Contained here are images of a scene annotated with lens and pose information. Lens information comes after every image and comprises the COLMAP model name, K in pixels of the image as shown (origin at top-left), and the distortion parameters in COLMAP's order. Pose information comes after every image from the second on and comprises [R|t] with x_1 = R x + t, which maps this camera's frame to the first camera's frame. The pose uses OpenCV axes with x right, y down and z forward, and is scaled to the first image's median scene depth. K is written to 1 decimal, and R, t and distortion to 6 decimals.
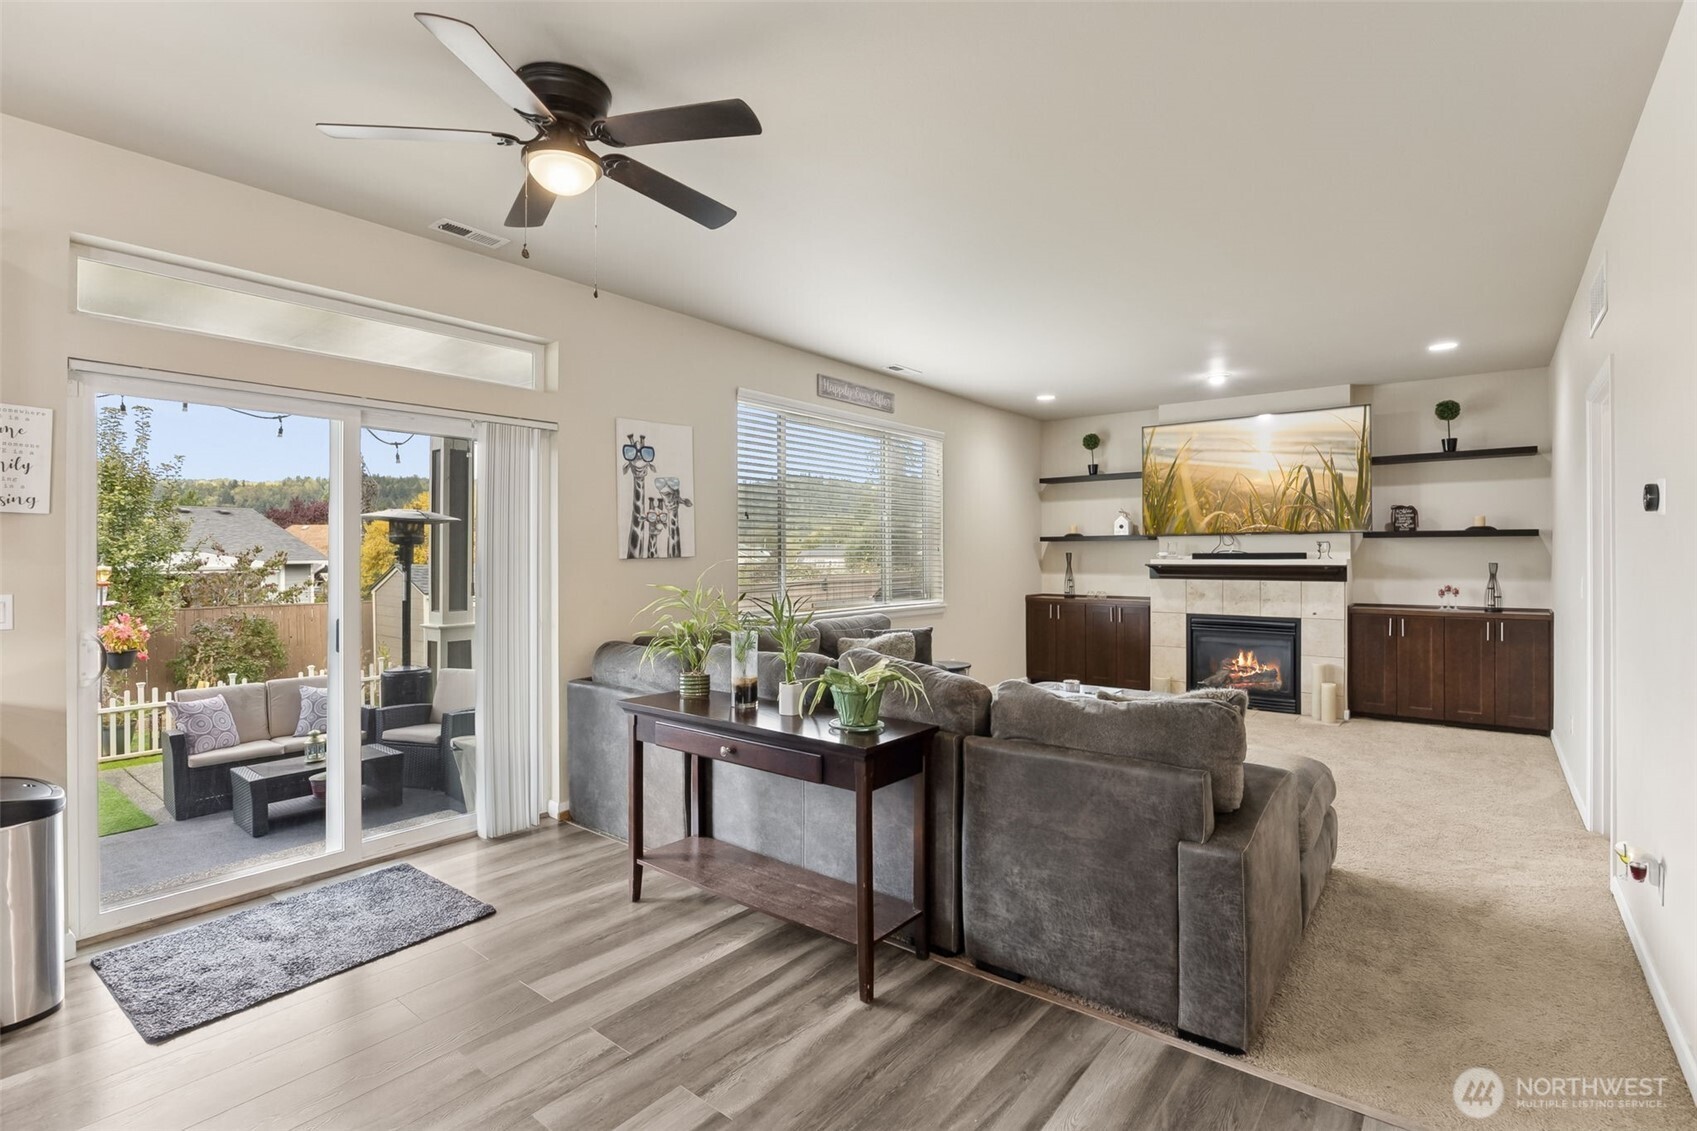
lens RADIAL K [[779.4, 0, 885.1], [0, 779.4, 559.5], [0, 0, 1]] dist [-0.011456, -0.000960]
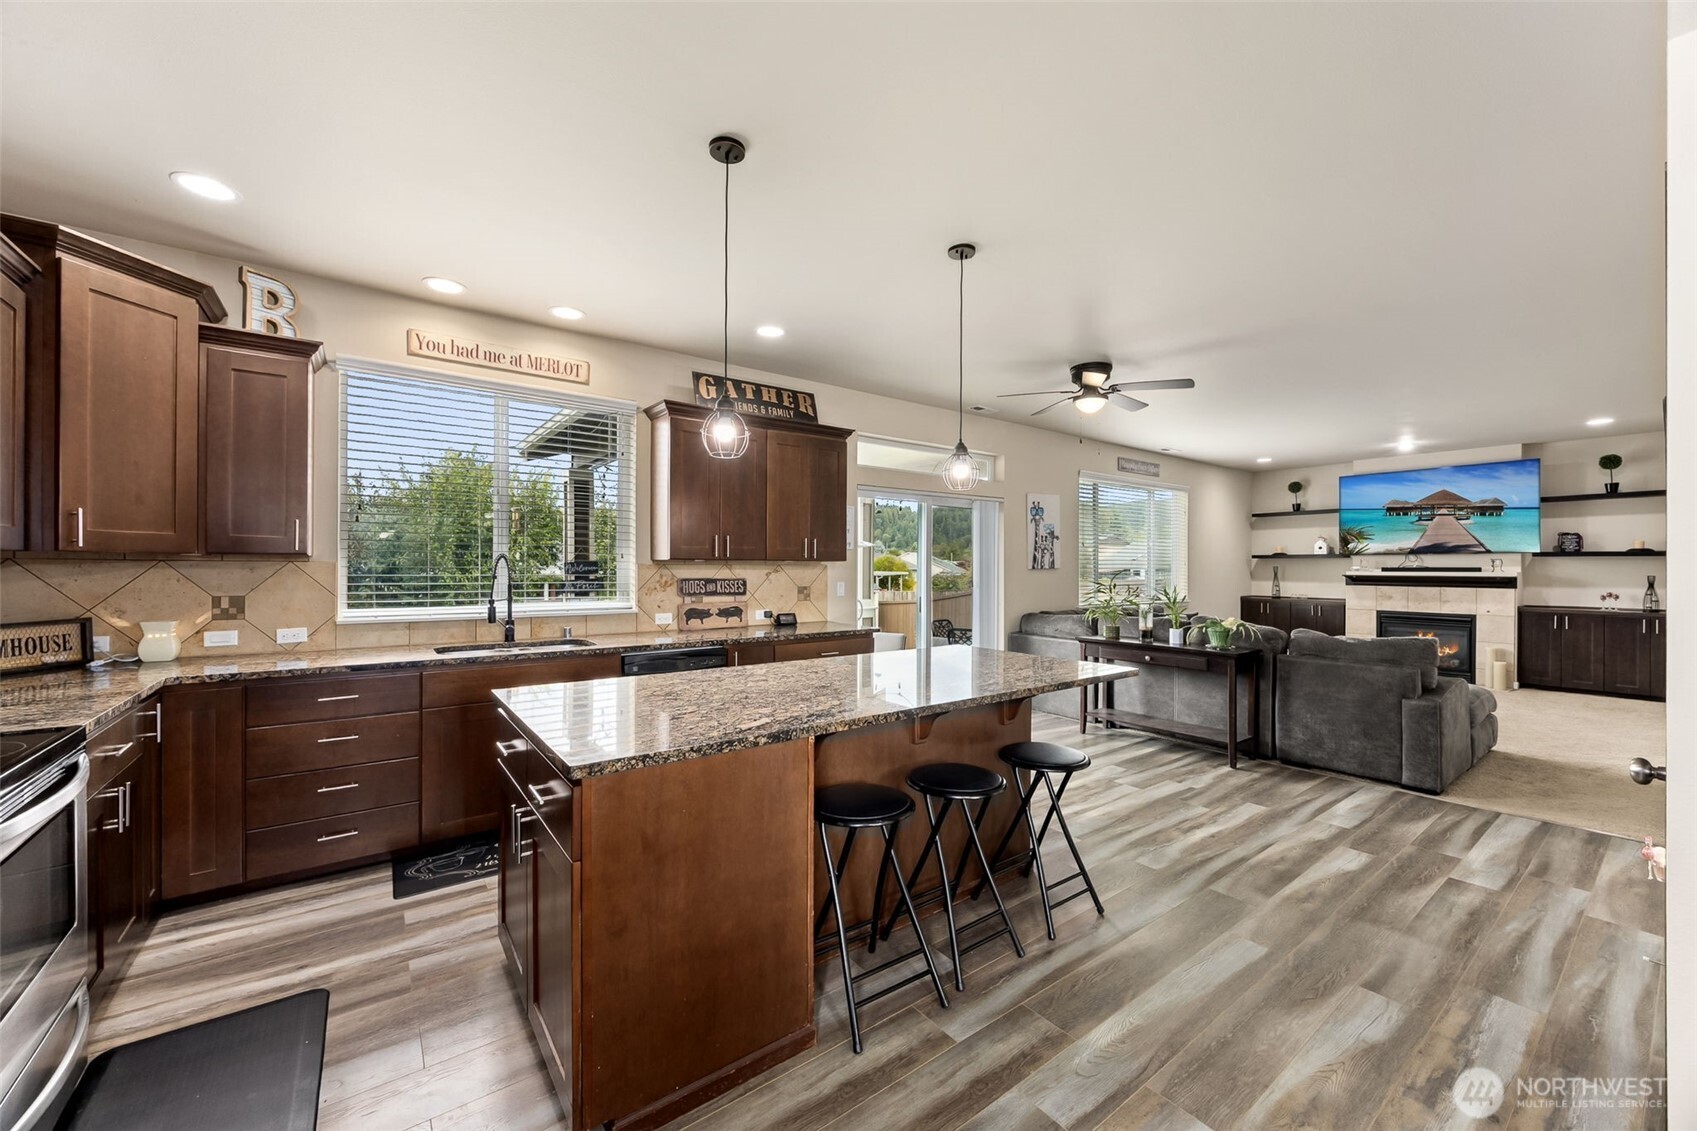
lens RADIAL K [[653.6, 0, 859.4], [0, 653.6, 571.9], [0, 0, 1]] dist [-0.000363, -0.000893]
pose [[0.963472, 0.006525, -0.267728, -0.242161], [-0.005923, 0.999978, 0.003055, 0.002575], [0.267742, -0.001358, 0.963490, -0.473531]]
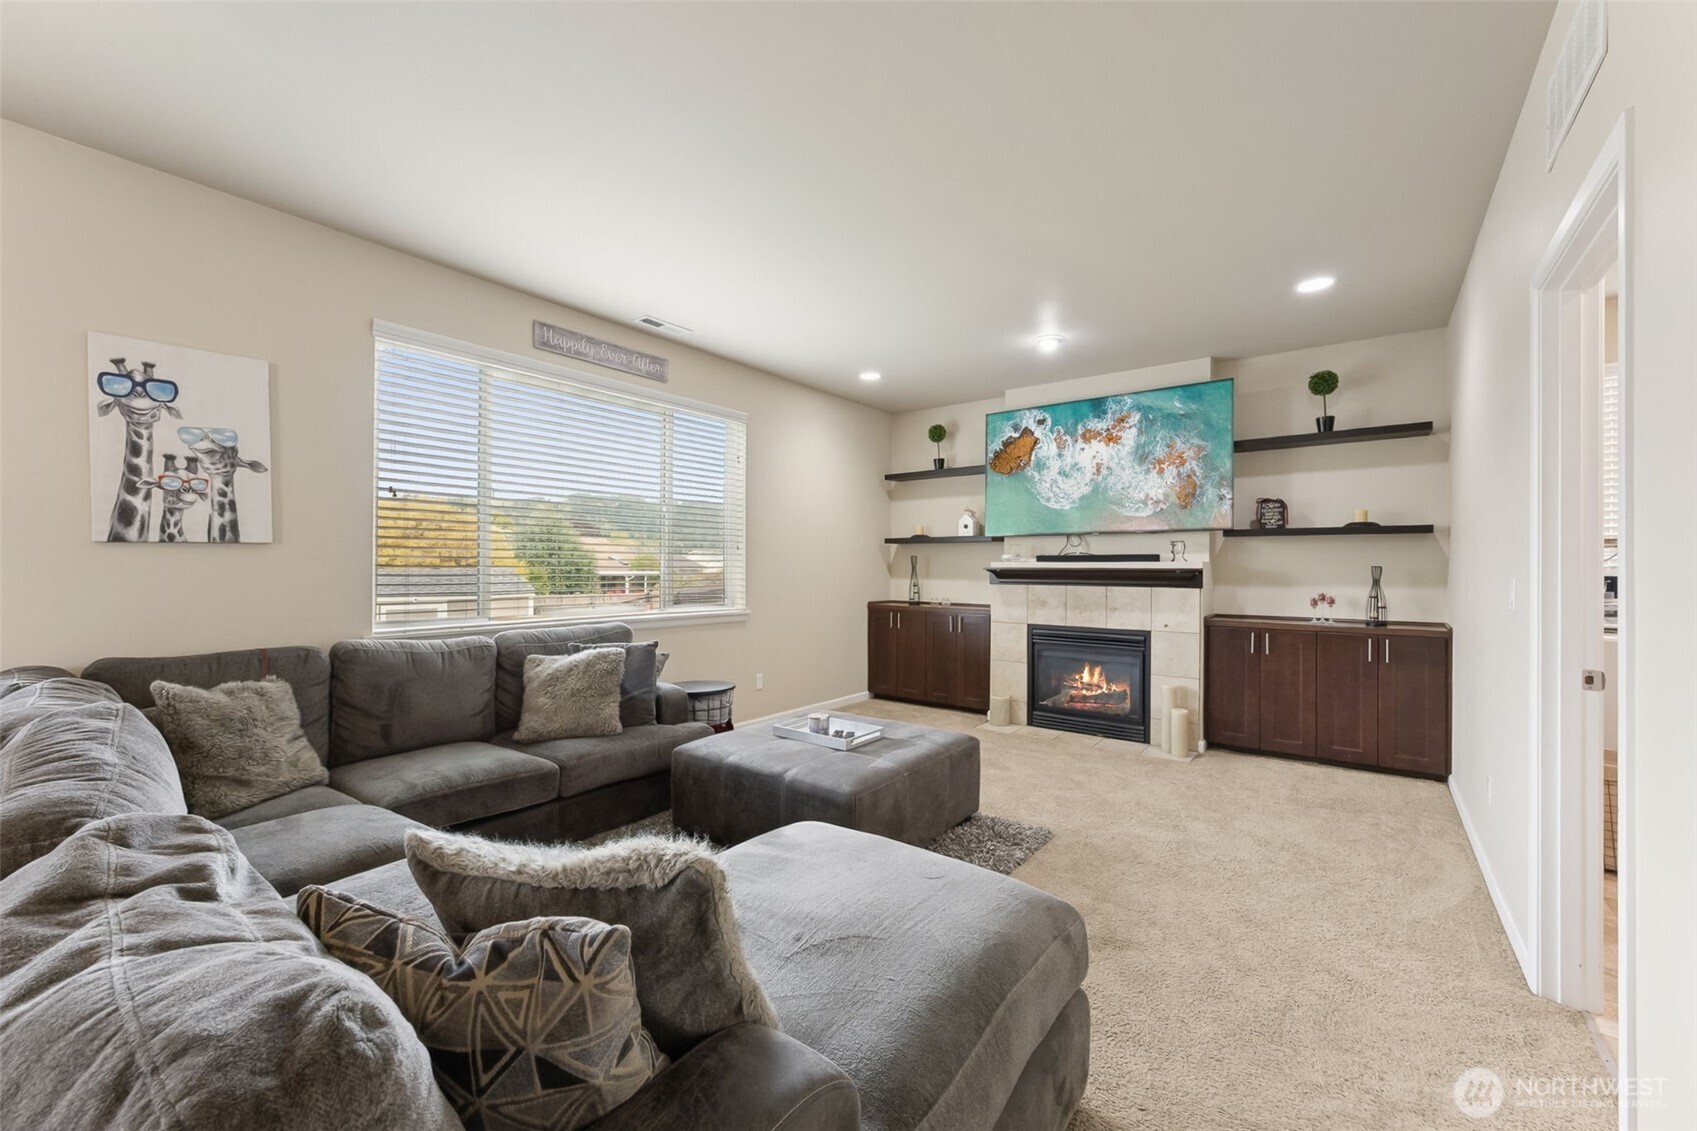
lens RADIAL K [[653.6, 0, 878.3], [0, 653.6, 571.1], [0, 0, 1]] dist [-0.000363, -0.000893]
pose [[0.999829, 0.008445, 0.016443, 0.256472], [-0.008423, 0.999964, -0.001409, 0.015607], [-0.016455, 0.001270, 0.999864, 0.329133]]
